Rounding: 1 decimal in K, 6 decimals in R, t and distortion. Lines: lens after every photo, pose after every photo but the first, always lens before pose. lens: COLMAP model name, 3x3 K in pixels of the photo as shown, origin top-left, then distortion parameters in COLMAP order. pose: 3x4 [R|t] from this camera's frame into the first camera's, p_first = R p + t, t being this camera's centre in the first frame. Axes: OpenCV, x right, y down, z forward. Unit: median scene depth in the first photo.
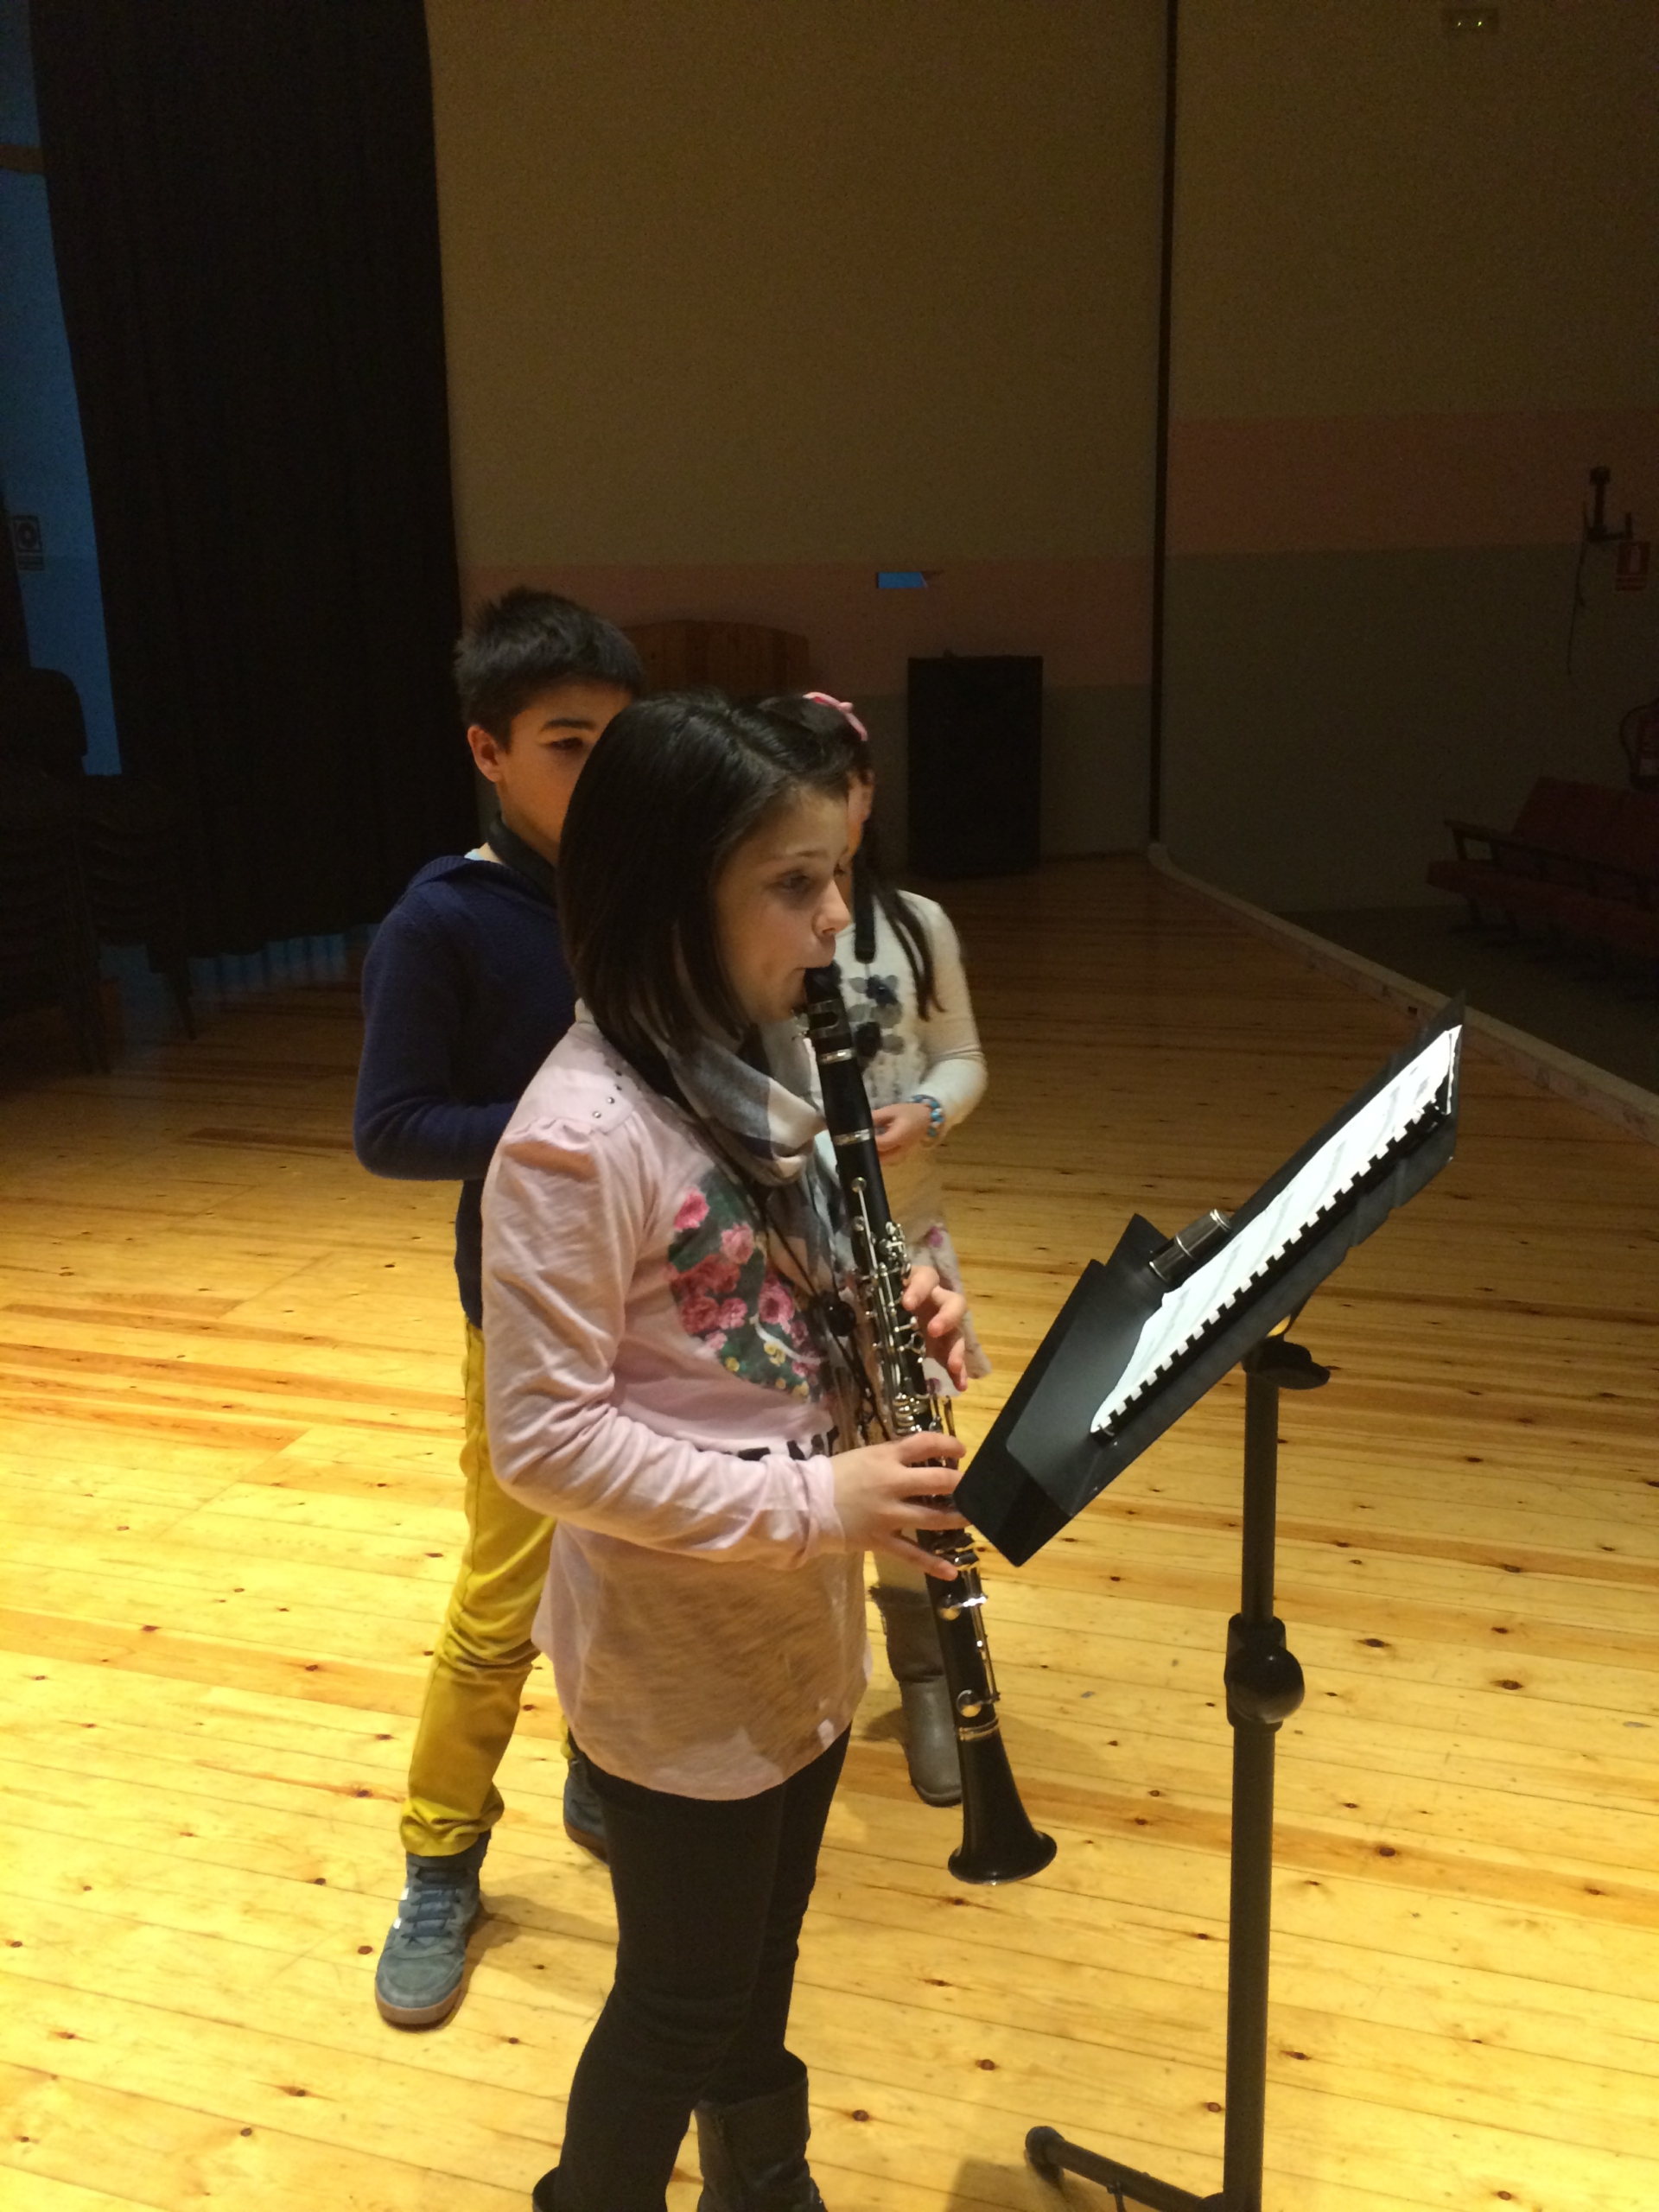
lens RADIAL K [[1882.5, 0, 829.4], [0, 1882.5, 1101.6], [0, 0, 1]] dist [0.083356, -0.112810]
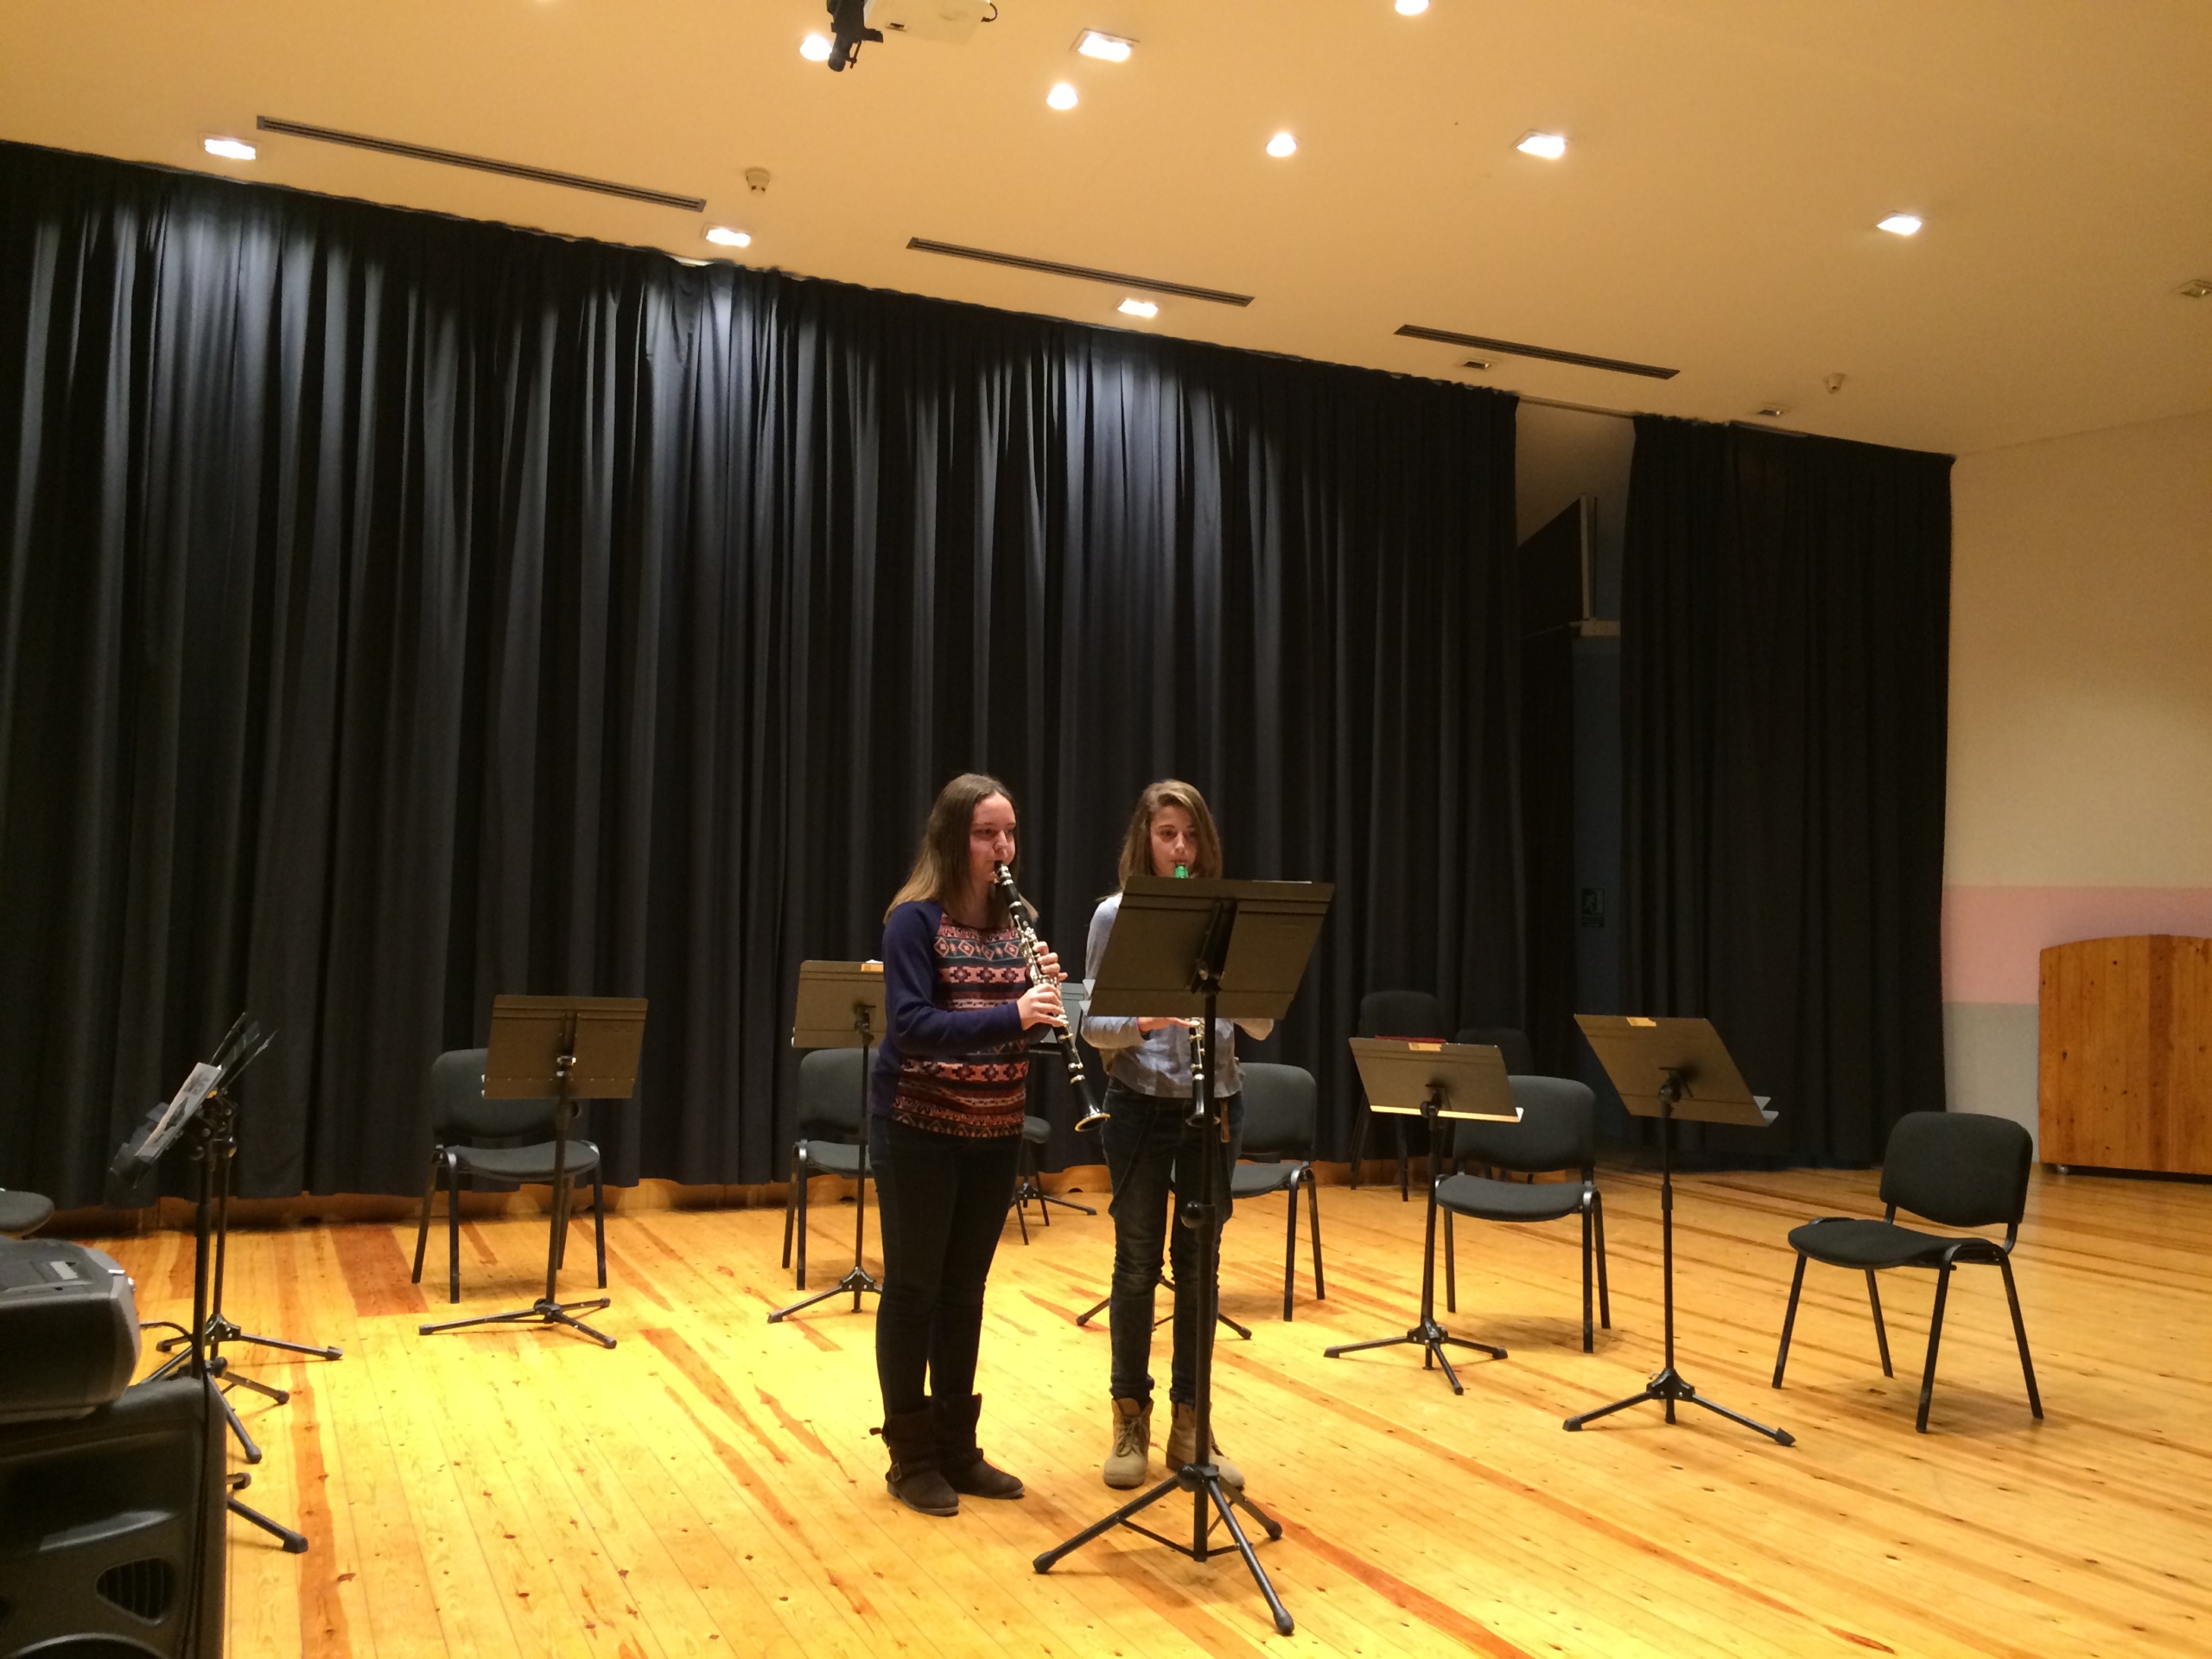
lens RADIAL K [[1882.5, 0, 1106.8], [0, 1882.5, 839.1], [0, 0, 1]] dist [0.083356, -0.112810]
pose [[0.674019, 0.003997, -0.738703, 1.115149], [-0.221045, 0.955258, -0.196522, 0.172795], [0.704867, 0.295746, 0.644746, -0.619667]]
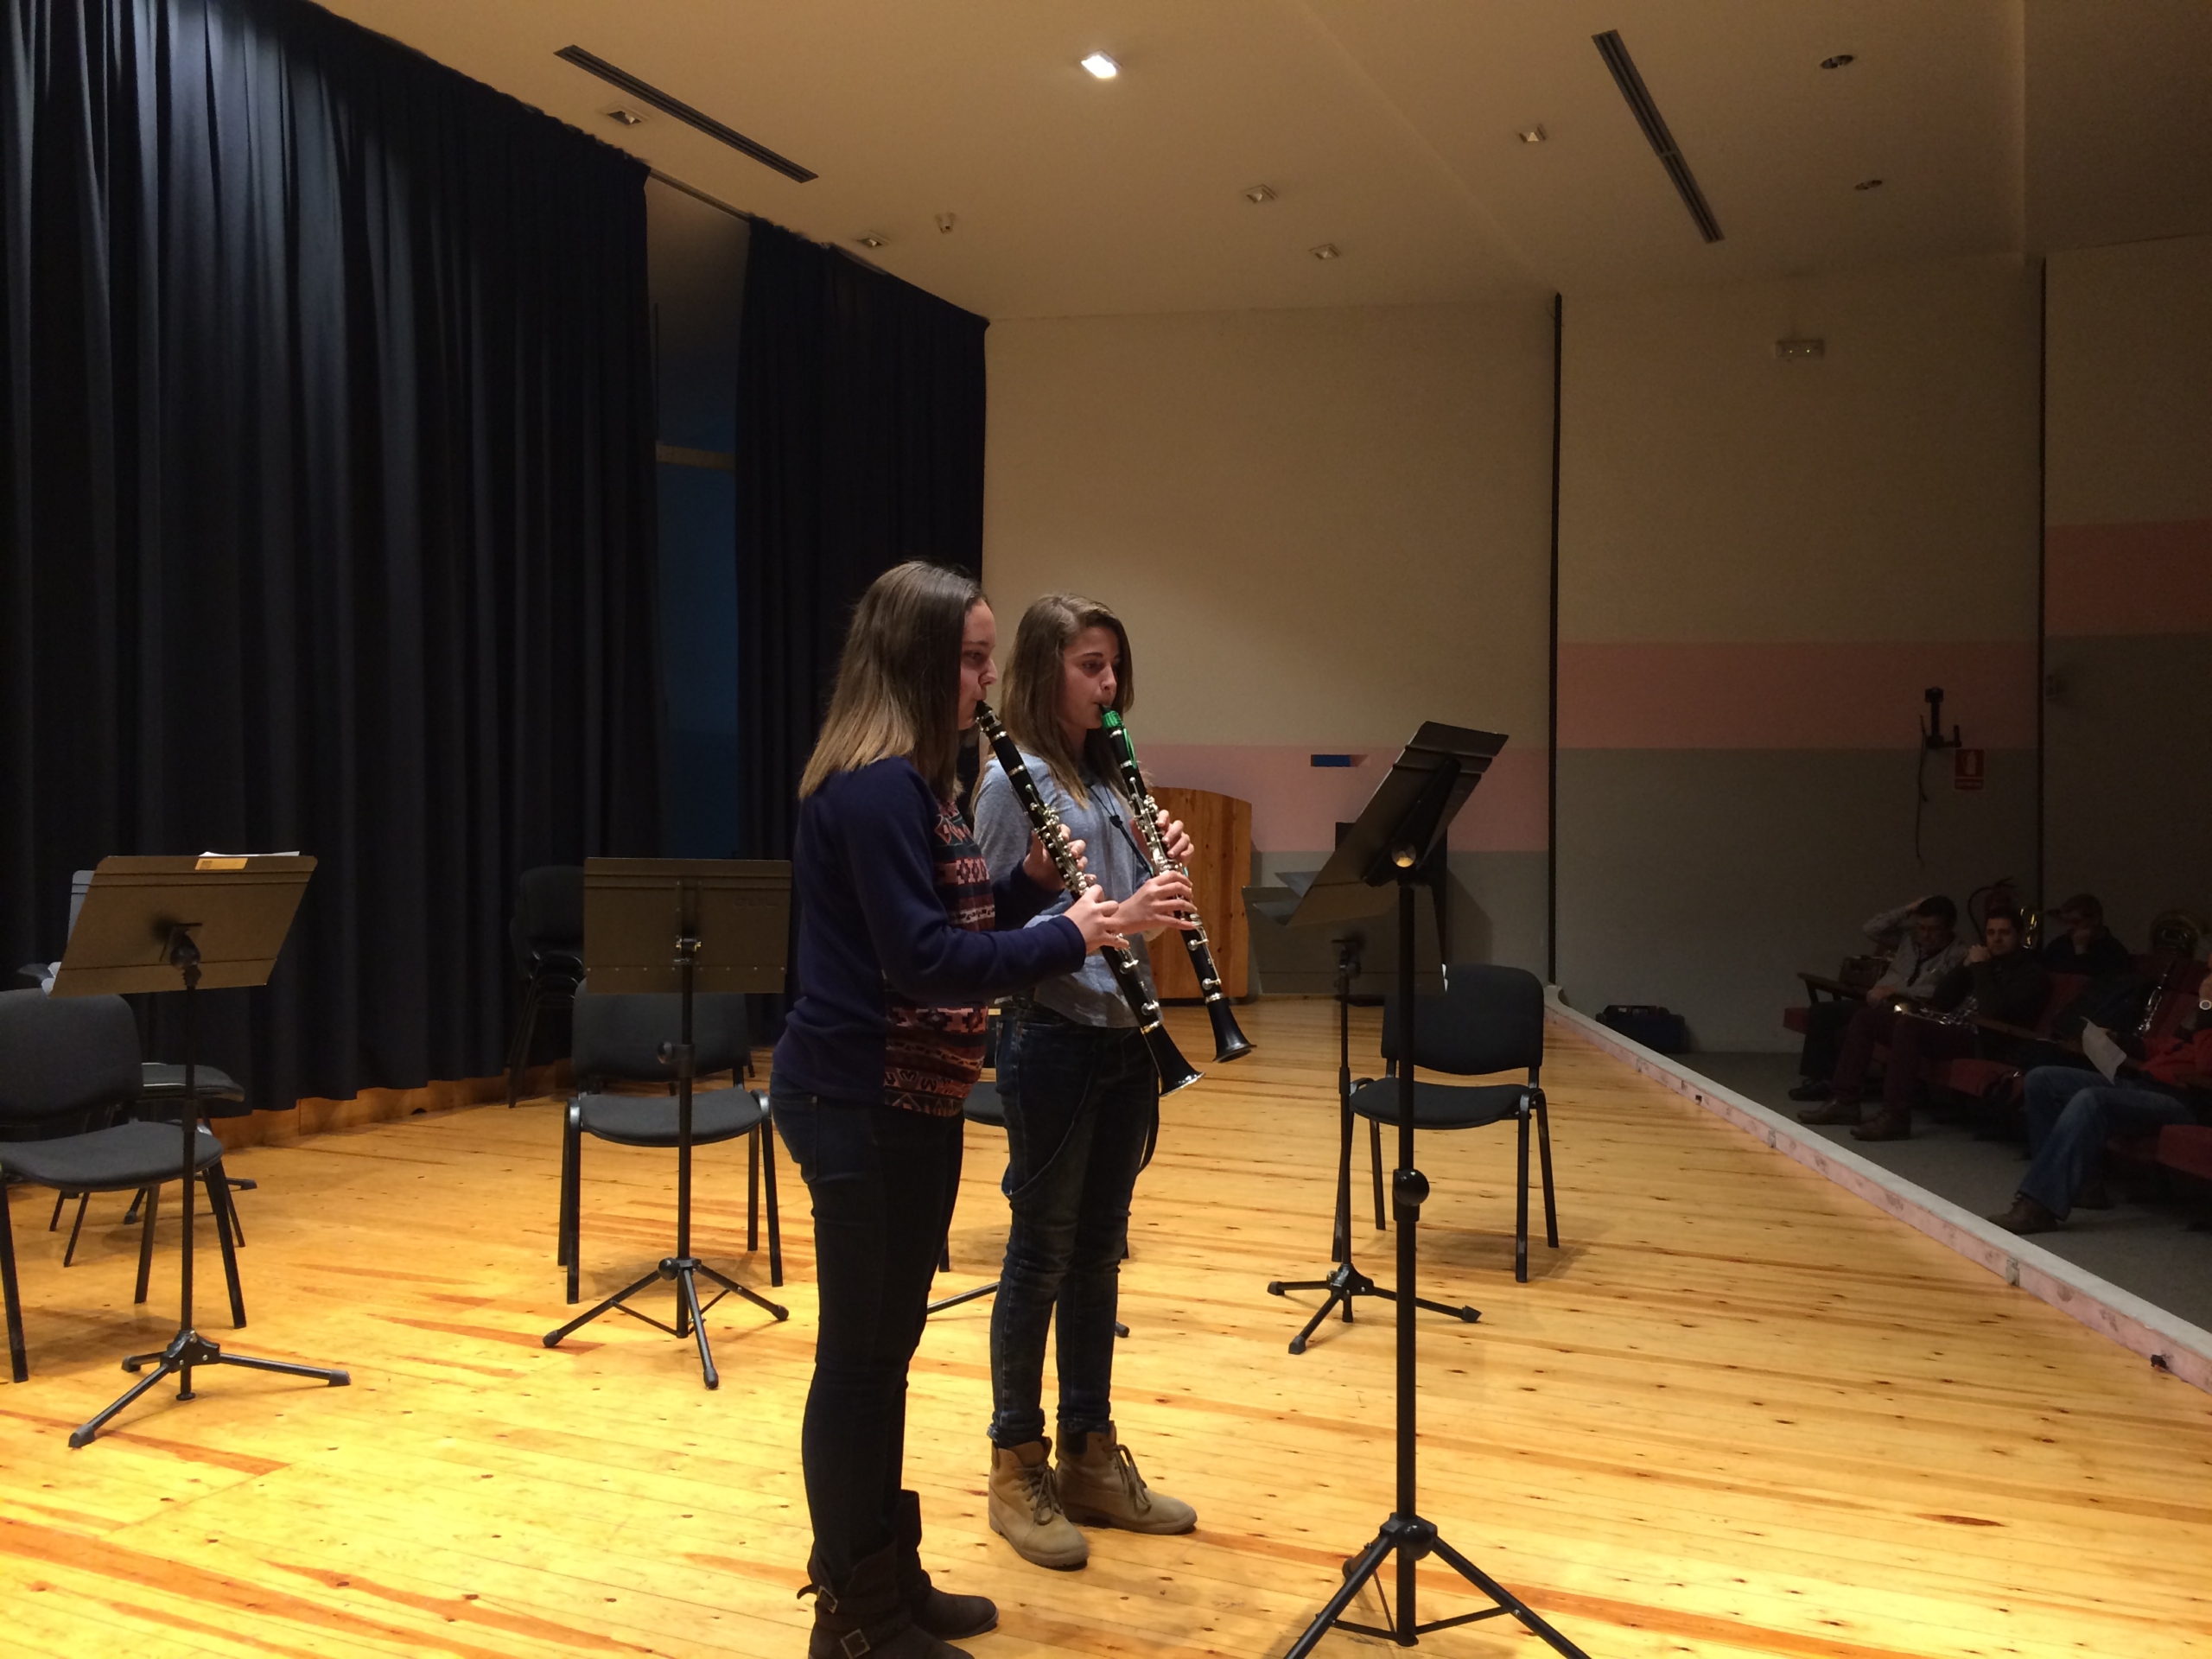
lens RADIAL K [[1882.5, 0, 1108.0], [0, 1882.5, 825.0], [0, 0, 1]] dist [0.083356, -0.112810]
pose [[0.991853, 0.031374, -0.123462, 0.158461], [-0.059741, 0.970568, -0.233301, 0.205366], [0.112509, 0.238776, 0.964535, -0.642489]]
